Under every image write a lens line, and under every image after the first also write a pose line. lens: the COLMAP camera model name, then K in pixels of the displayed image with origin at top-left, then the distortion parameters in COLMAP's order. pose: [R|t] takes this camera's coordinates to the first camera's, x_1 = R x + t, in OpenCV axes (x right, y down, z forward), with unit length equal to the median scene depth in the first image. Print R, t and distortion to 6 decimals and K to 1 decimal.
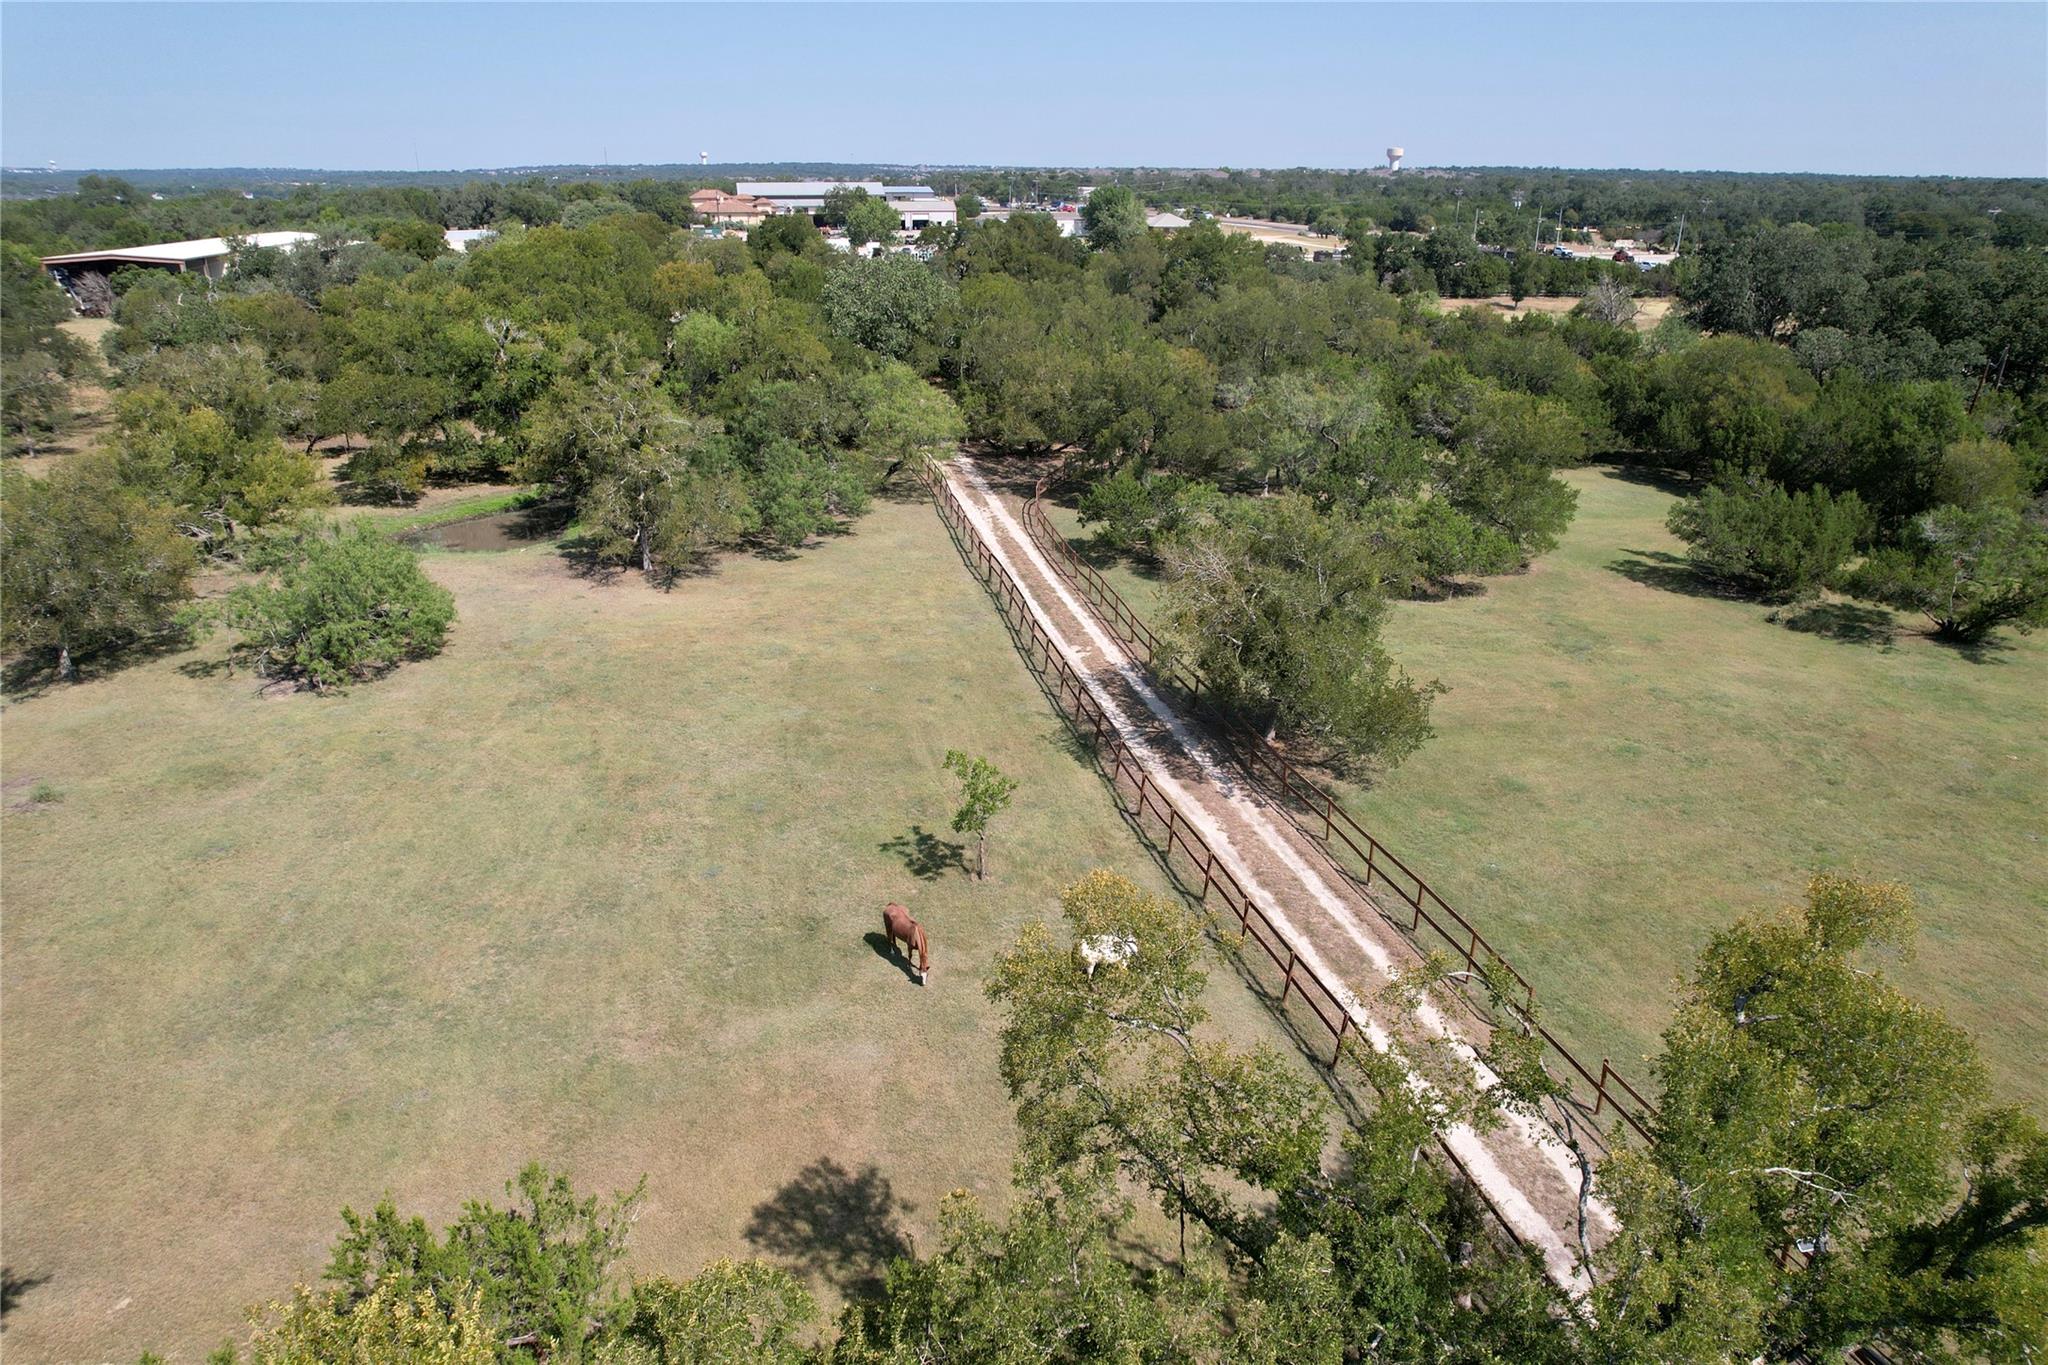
lens RADIAL K [[1311.4, 0, 1044.1], [0, 1311.4, 703.0], [0, 0, 1]] dist [-0.063455, 0.052440]
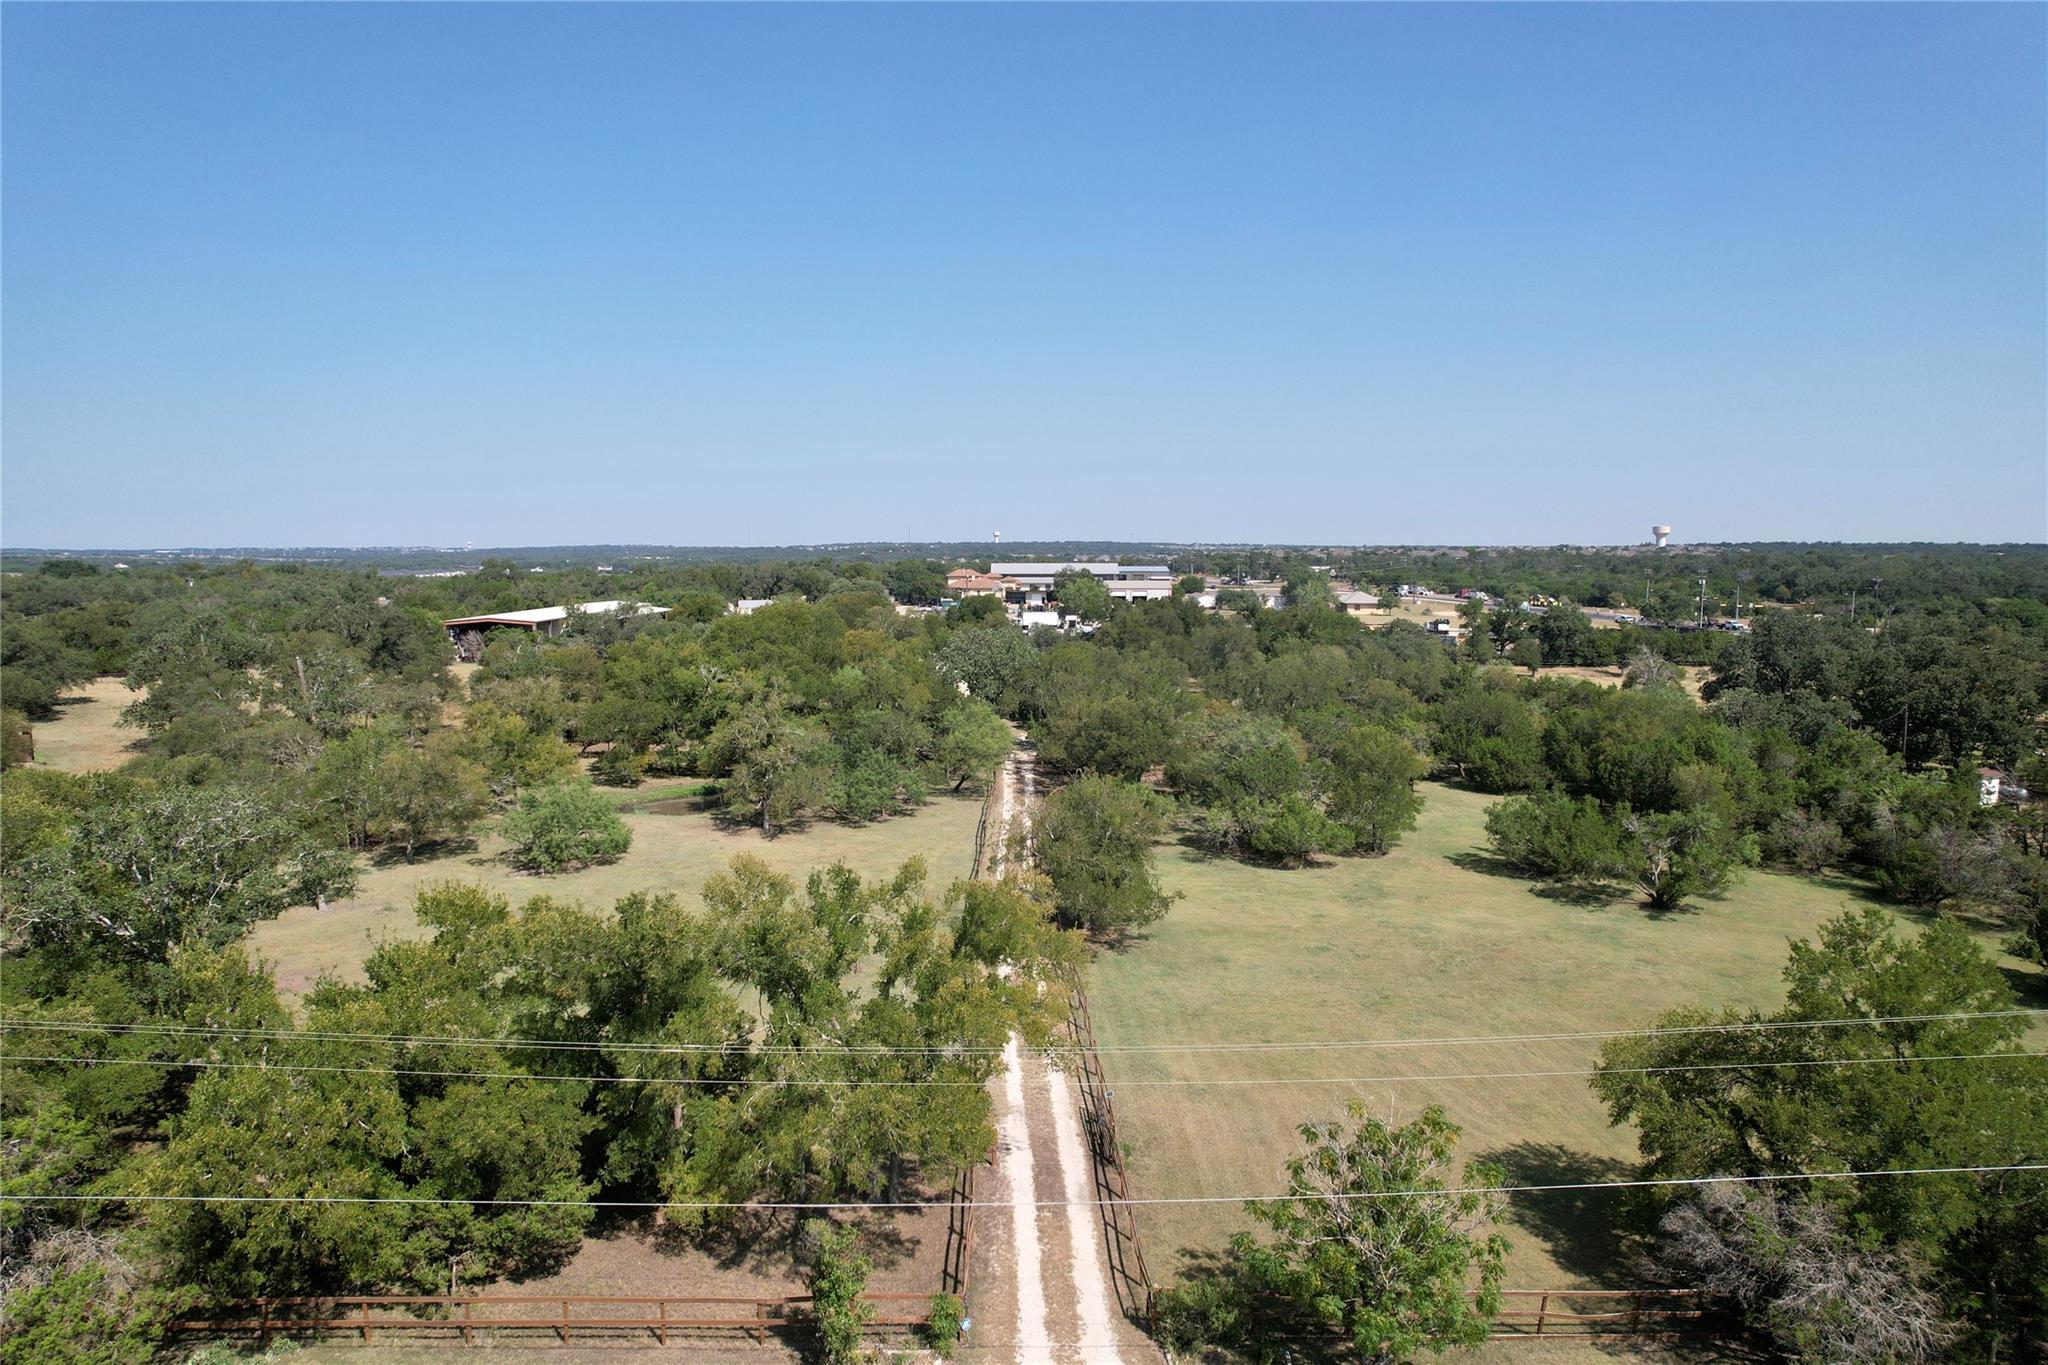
lens RADIAL K [[1311.4, 0, 1031.3], [0, 1311.4, 679.4], [0, 0, 1]] dist [-0.063455, 0.052440]
pose [[0.977844, 0.016624, -0.208671, 0.243750], [-0.075441, 0.957843, -0.277210, 0.100900], [0.195266, 0.286811, 0.937876, -0.311818]]
